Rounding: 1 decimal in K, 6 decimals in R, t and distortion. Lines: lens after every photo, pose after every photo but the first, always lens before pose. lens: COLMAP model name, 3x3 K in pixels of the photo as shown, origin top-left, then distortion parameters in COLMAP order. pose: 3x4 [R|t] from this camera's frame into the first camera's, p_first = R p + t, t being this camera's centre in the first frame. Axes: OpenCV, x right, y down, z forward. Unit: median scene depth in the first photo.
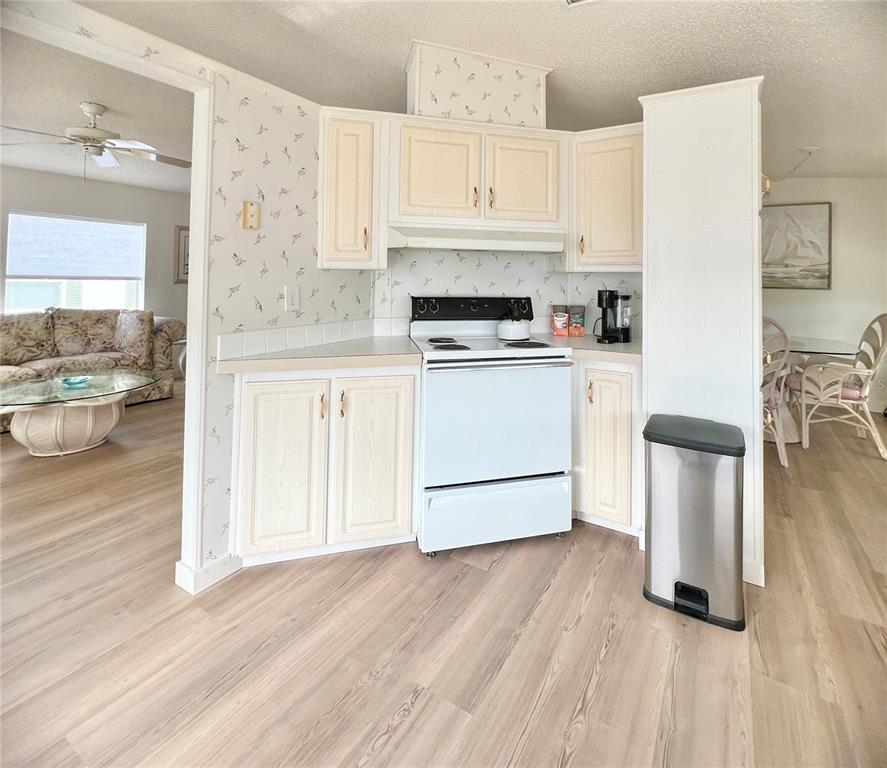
lens RADIAL K [[444.1, 0, 467.9], [0, 444.1, 262.9], [0, 0, 1]] dist [-0.000329, 0.002019]
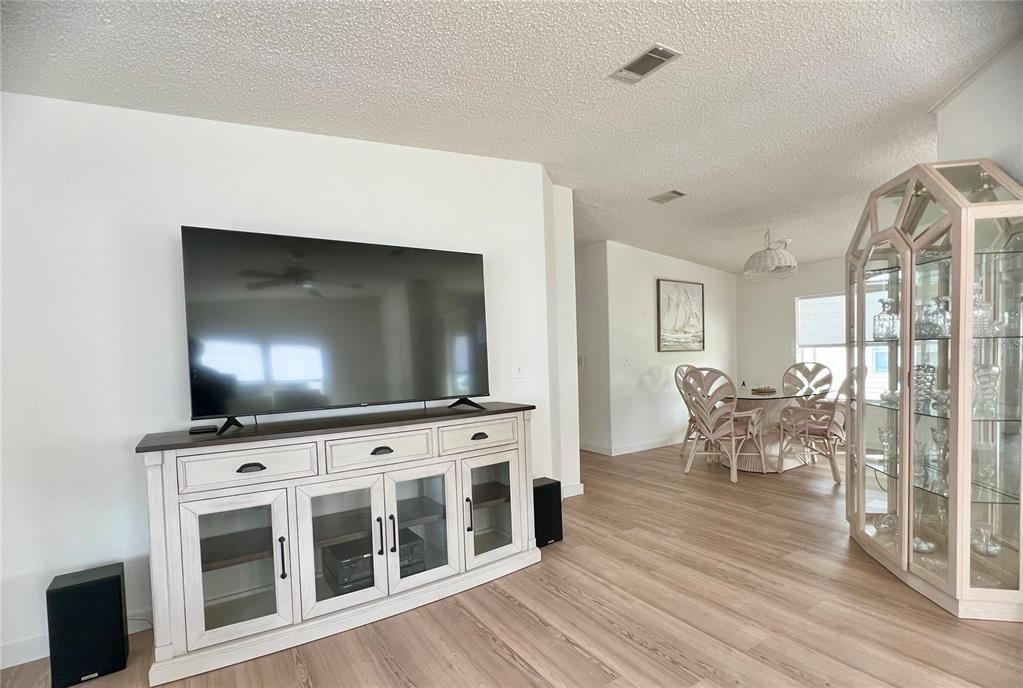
lens RADIAL K [[482.1, 0, 516.6], [0, 482.1, 375.2], [0, 0, 1]] dist [-0.000573, 0.000071]
pose [[0.427637, -0.059962, 0.901960, -0.707195], [0.001723, 0.997850, 0.065520, 0.037846], [-0.903949, -0.026464, 0.426821, 0.883191]]
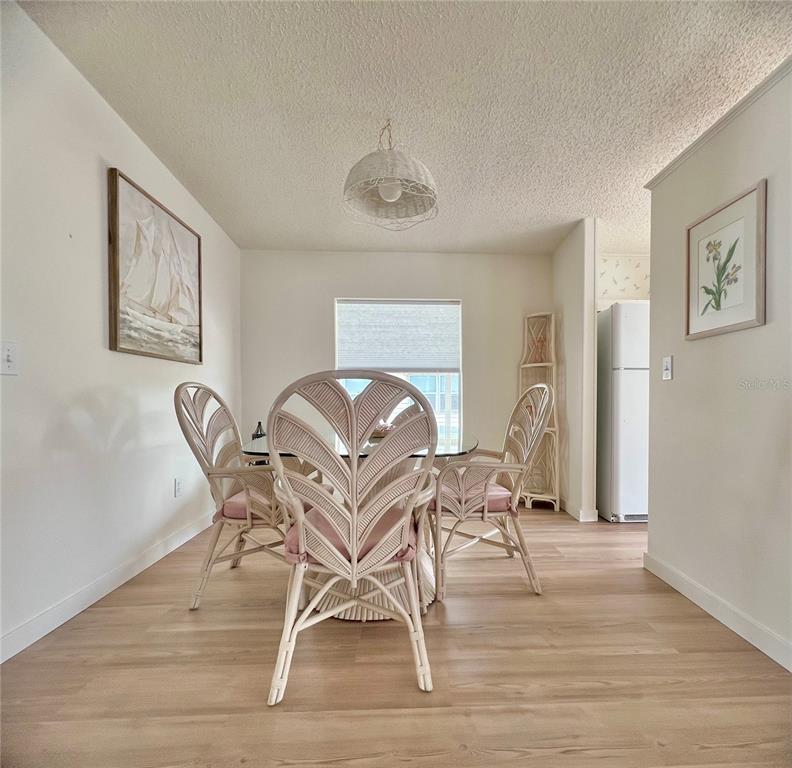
lens RADIAL K [[435.8, 0, 436.3], [0, 435.8, 400.5], [0, 0, 1]] dist [-0.008686, 0.002304]
pose [[-0.570685, -0.019953, 0.820927, 0.056338], [-0.035370, 0.999374, -0.000299, 0.103177], [-0.820407, -0.029207, -0.571033, 1.074858]]
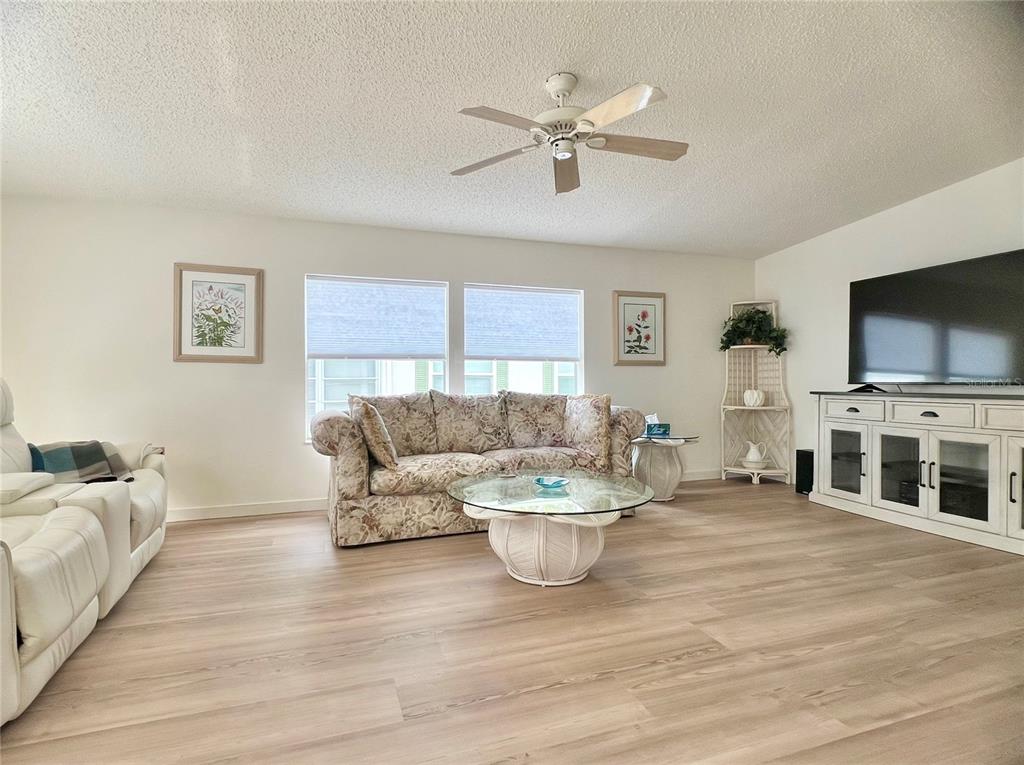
lens RADIAL K [[511.8, 0, 502.9], [0, 511.8, 382.5], [0, 0, 1]] dist [0.001314, 0.000298]
pose [[0.769044, -0.006766, -0.639160, -0.323578], [0.032296, 0.999078, 0.028284, 0.060613], [0.638380, -0.042394, 0.768553, 0.253640]]
